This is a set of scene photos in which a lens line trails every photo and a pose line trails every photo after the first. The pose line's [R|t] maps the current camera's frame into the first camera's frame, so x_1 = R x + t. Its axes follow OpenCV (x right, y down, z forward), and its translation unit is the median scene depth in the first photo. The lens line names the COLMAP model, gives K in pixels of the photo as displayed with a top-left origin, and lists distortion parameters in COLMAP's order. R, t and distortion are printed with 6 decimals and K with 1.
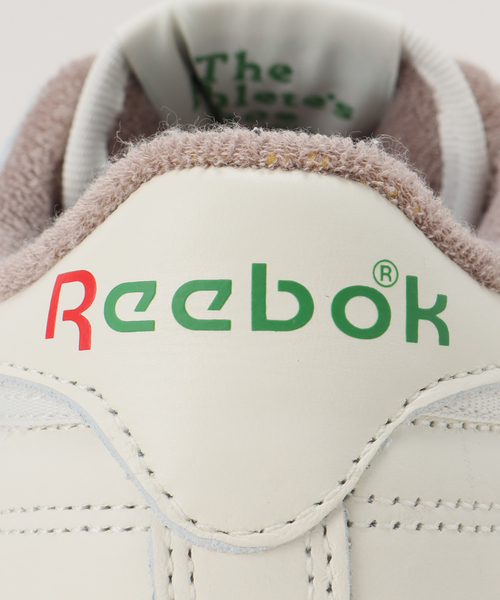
lens RADIAL K [[2552.7, 0, 250.0], [0, 2552.7, 300.0], [0, 0, 1]] dist [-1.083133, -0.929687]
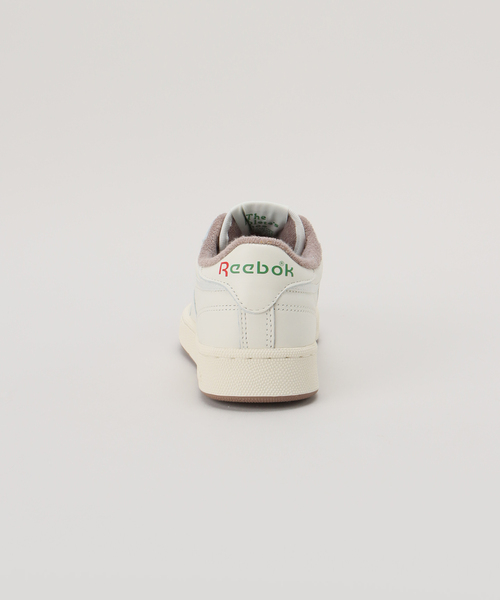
lens RADIAL K [[714.7, 0, 250.0], [0, 714.7, 300.0], [0, 0, 1]] dist [-0.005834, -0.003122]
pose [[0.999875, 0.014744, -0.005672, -0.005087], [-0.014334, 0.997681, 0.066535, -0.032941], [0.006640, -0.066445, 0.997768, -0.534649]]
